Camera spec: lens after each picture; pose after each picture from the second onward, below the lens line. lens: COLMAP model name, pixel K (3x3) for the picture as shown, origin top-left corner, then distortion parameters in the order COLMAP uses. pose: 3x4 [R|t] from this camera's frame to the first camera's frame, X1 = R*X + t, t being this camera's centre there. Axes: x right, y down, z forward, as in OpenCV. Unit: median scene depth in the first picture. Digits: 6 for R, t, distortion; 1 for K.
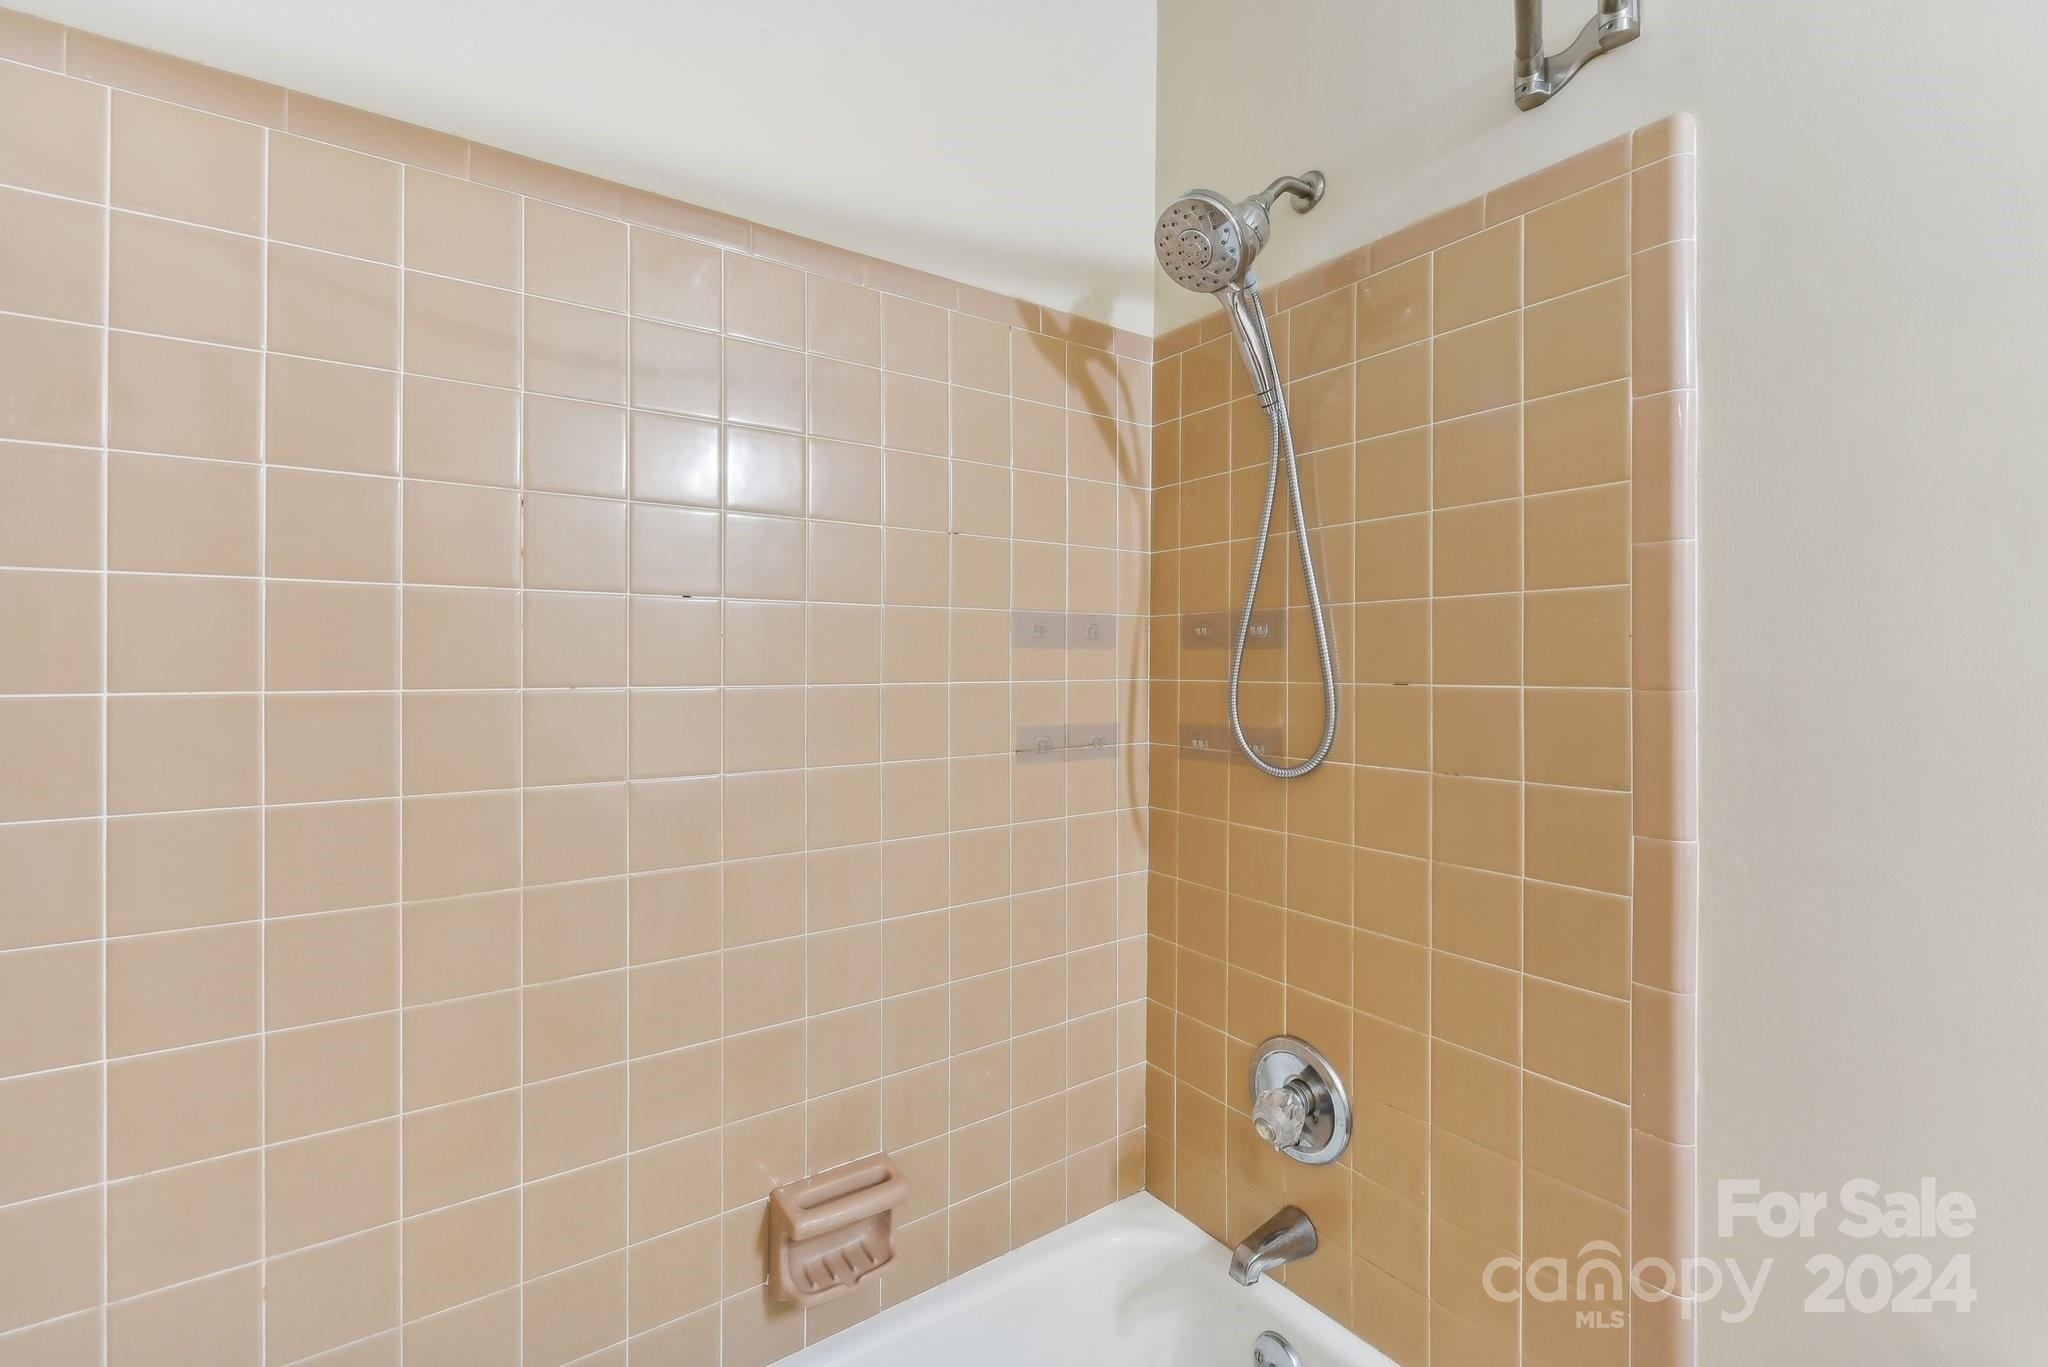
lens RADIAL K [[846.9, 0, 1008.1], [0, 846.9, 677.9], [0, 0, 1]] dist [-0.000244, -0.000286]
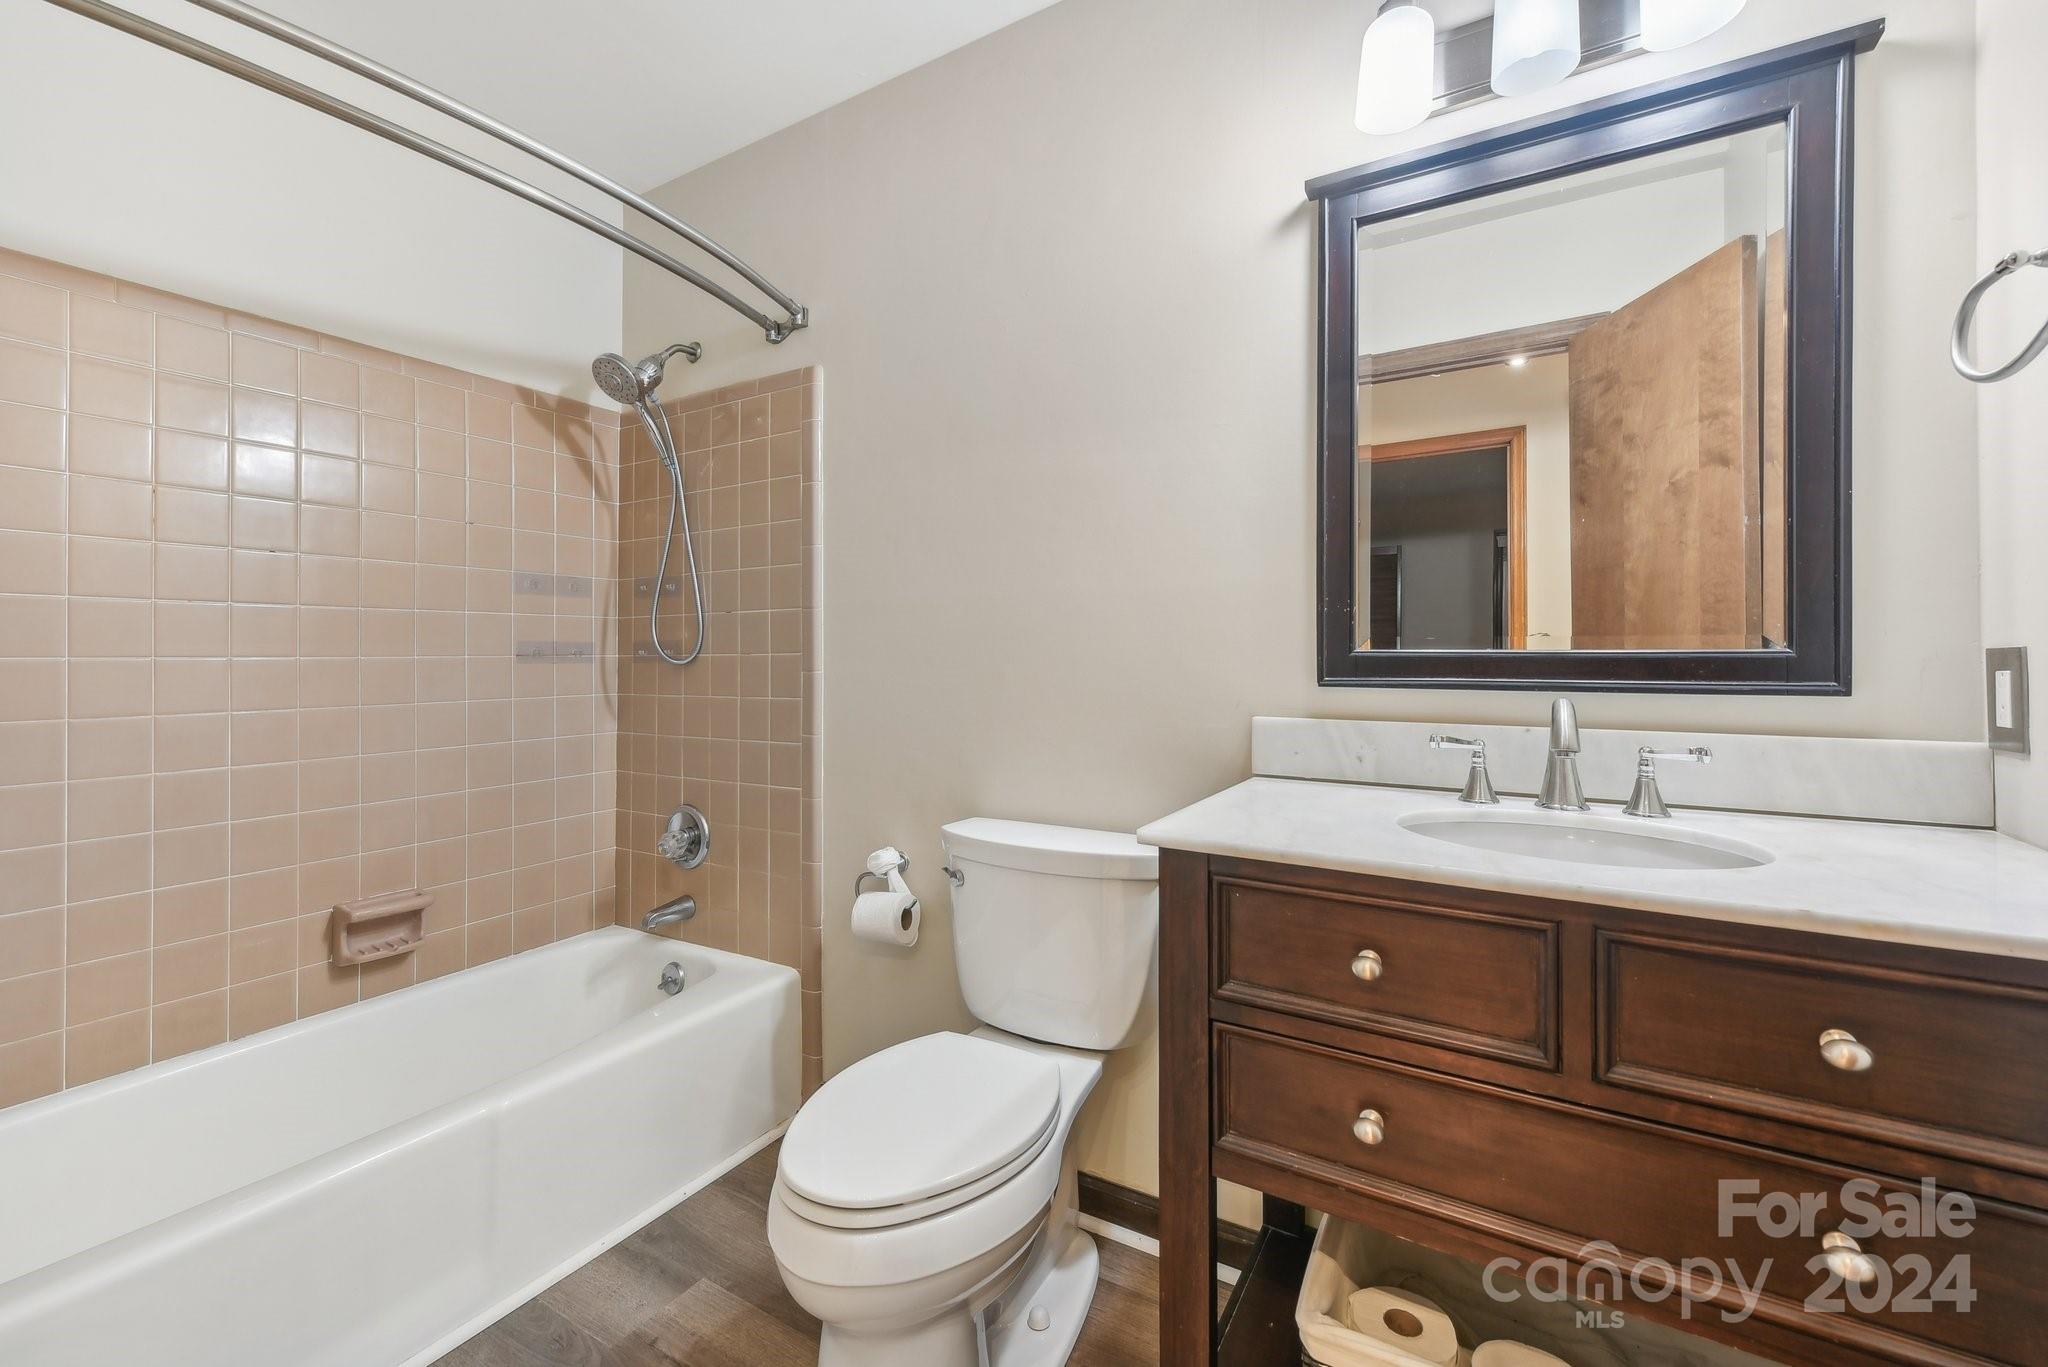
lens RADIAL K [[832.2, 0, 1019.9], [0, 832.2, 658.7], [0, 0, 1]] dist [0.002238, -0.000065]
pose [[0.911628, -0.005600, 0.410978, 0.232716], [0.014364, 0.999730, -0.018239, 0.133942], [-0.410765, 0.022530, 0.911463, -0.882514]]
